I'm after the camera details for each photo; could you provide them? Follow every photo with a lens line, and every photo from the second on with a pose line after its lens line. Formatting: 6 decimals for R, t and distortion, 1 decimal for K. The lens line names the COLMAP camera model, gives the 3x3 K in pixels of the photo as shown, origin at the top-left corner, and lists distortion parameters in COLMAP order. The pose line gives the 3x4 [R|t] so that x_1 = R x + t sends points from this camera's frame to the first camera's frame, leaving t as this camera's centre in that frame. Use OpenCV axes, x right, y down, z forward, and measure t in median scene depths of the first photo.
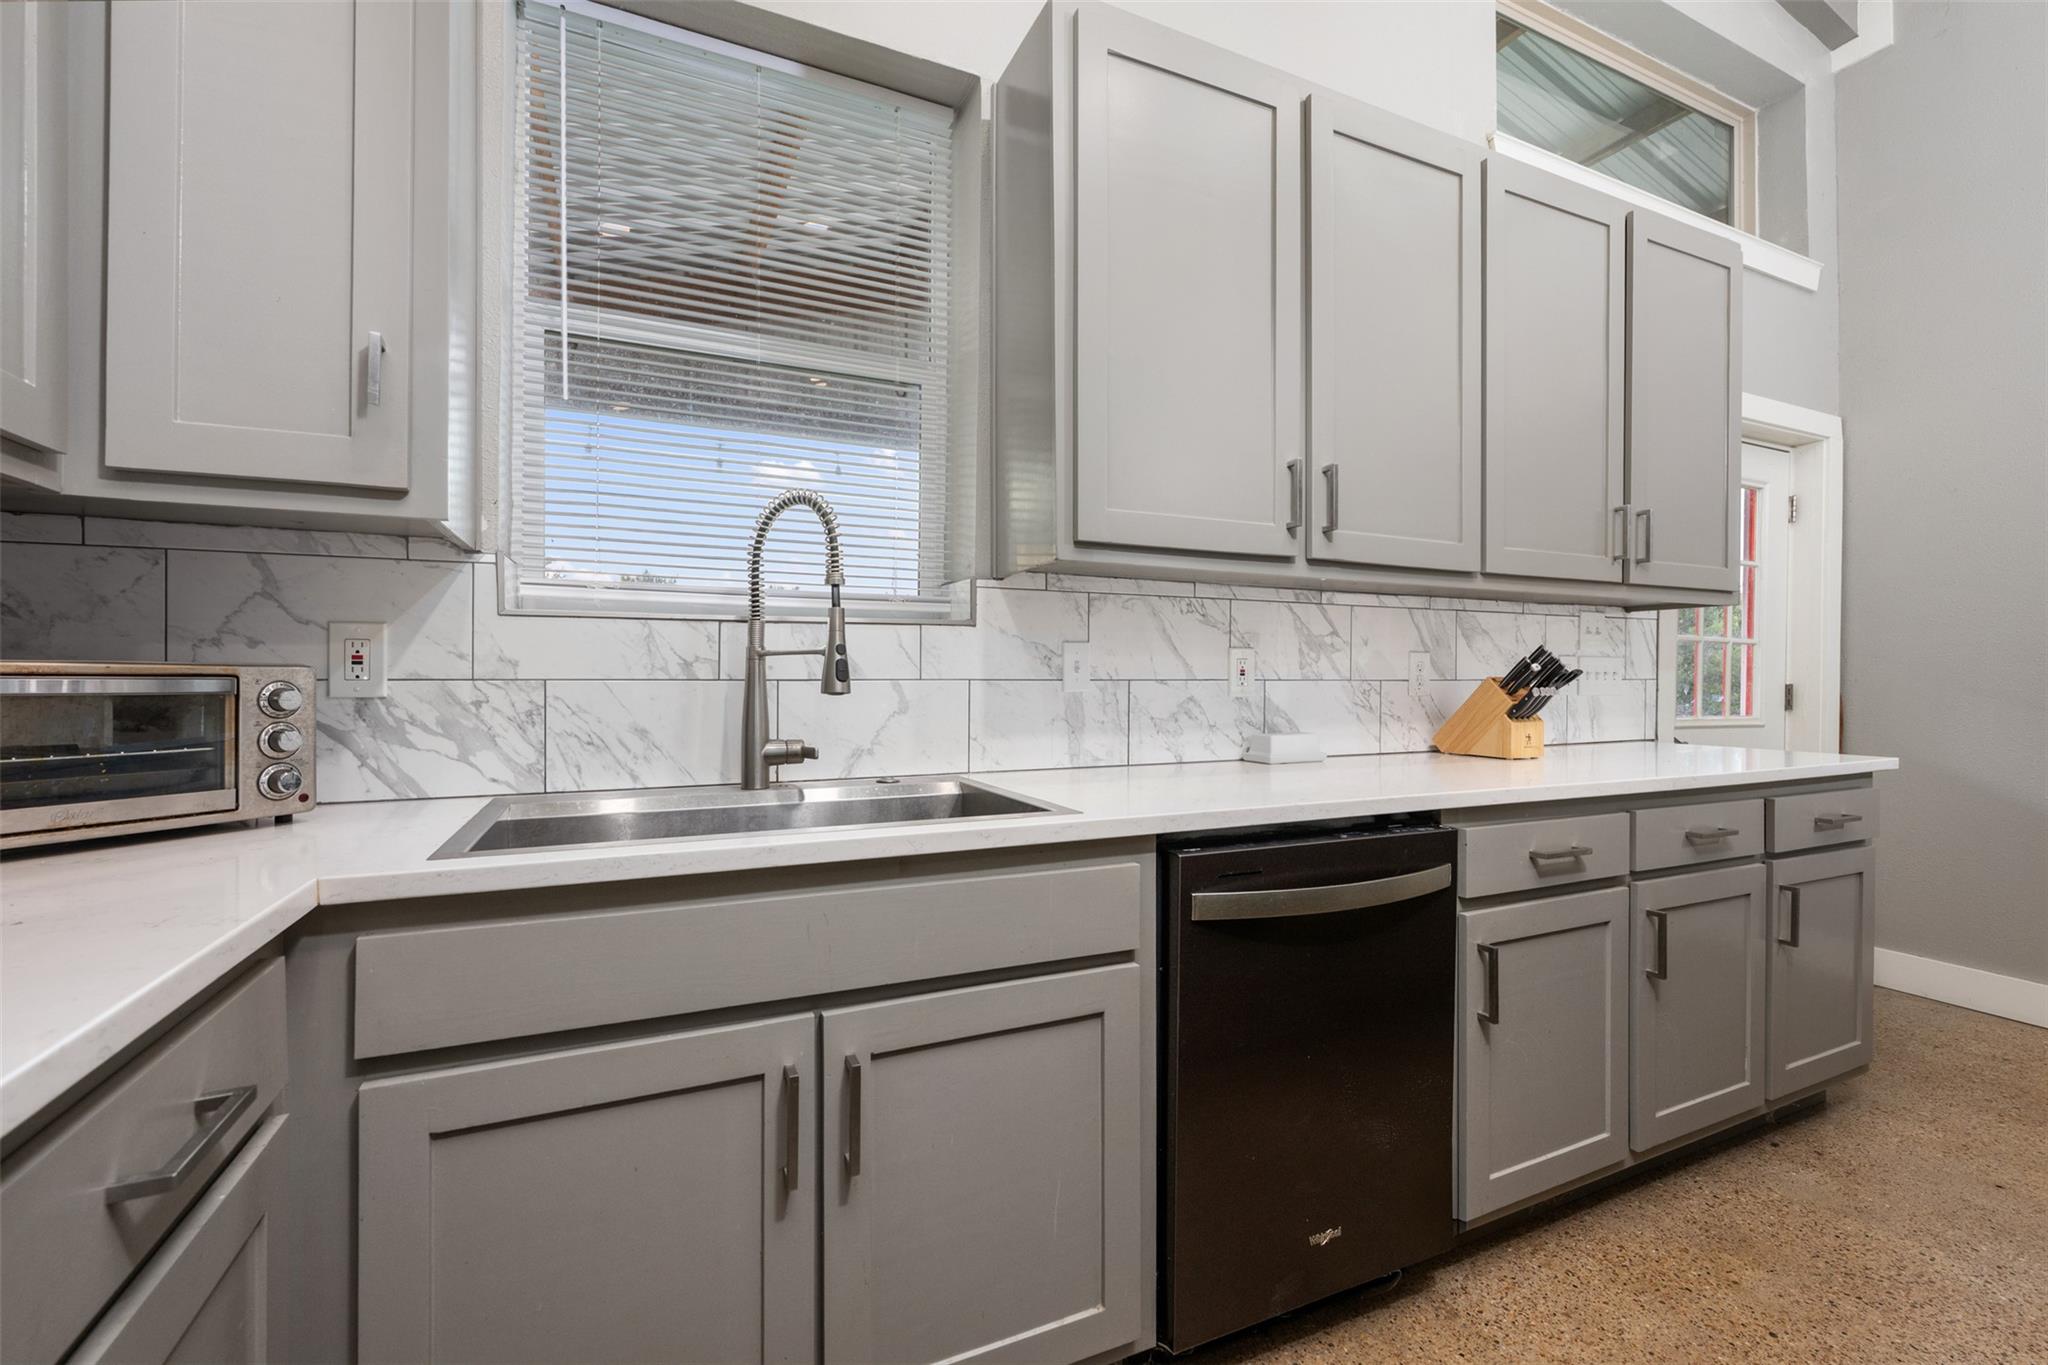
lens RADIAL K [[870.1, 0, 1025.8], [0, 870.1, 676.2], [0, 0, 1]] dist [0.000481, 0.000077]
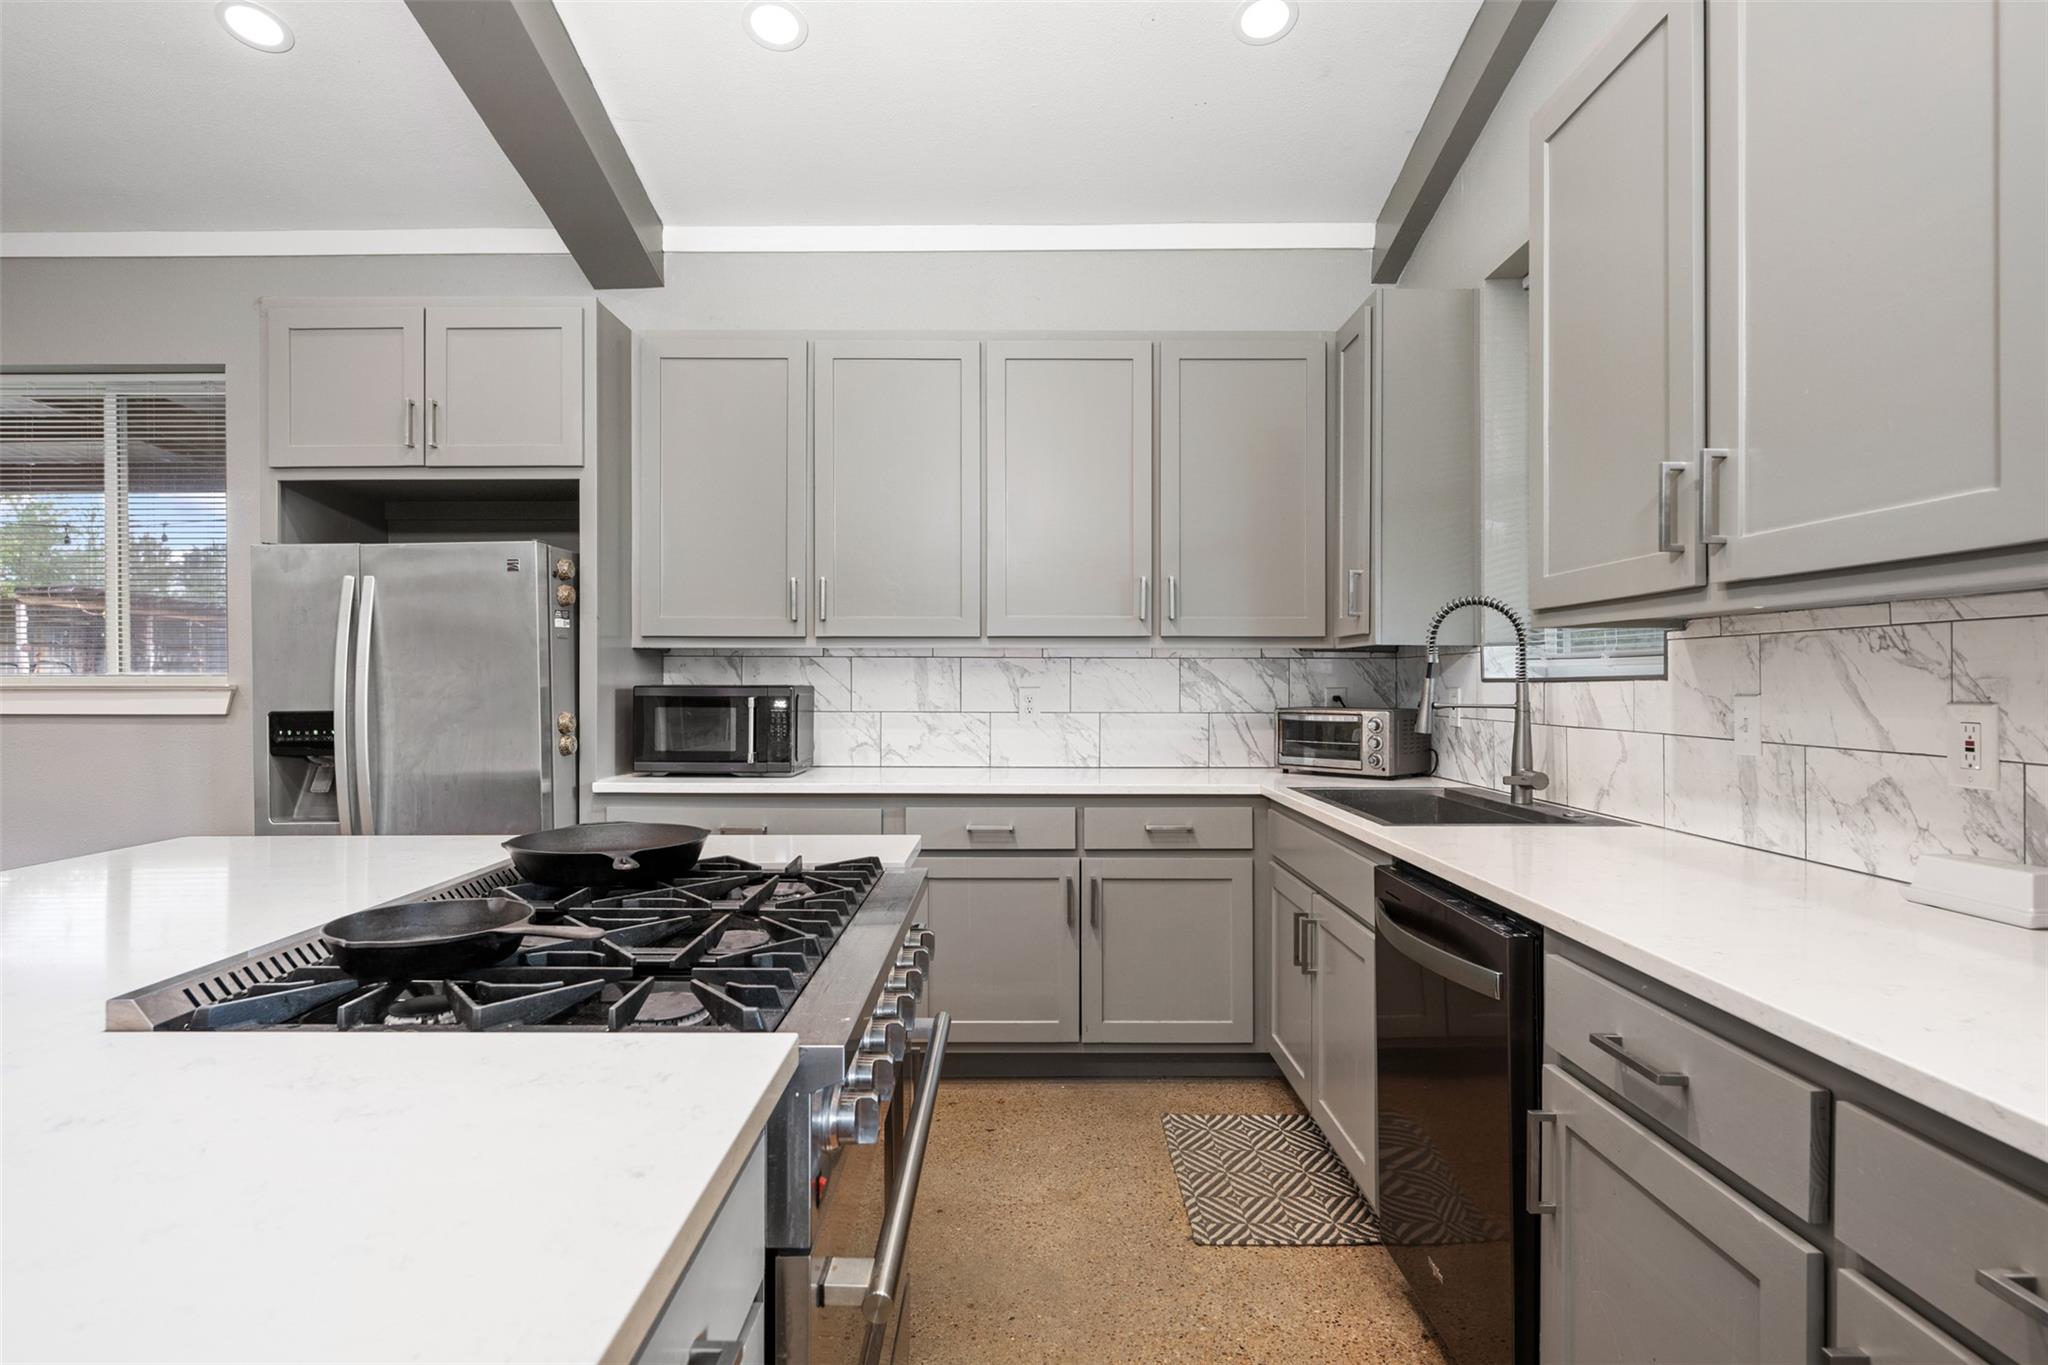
lens RADIAL K [[1048.7, 0, 1021.0], [0, 1048.7, 686.2], [0, 0, 1]] dist [-0.001159, 0.000890]
pose [[-0.420170, 0.002684, -0.907441, 1.243948], [0.002568, 0.999995, 0.001768, -0.051070], [0.907442, -0.001587, -0.420175, 0.784478]]
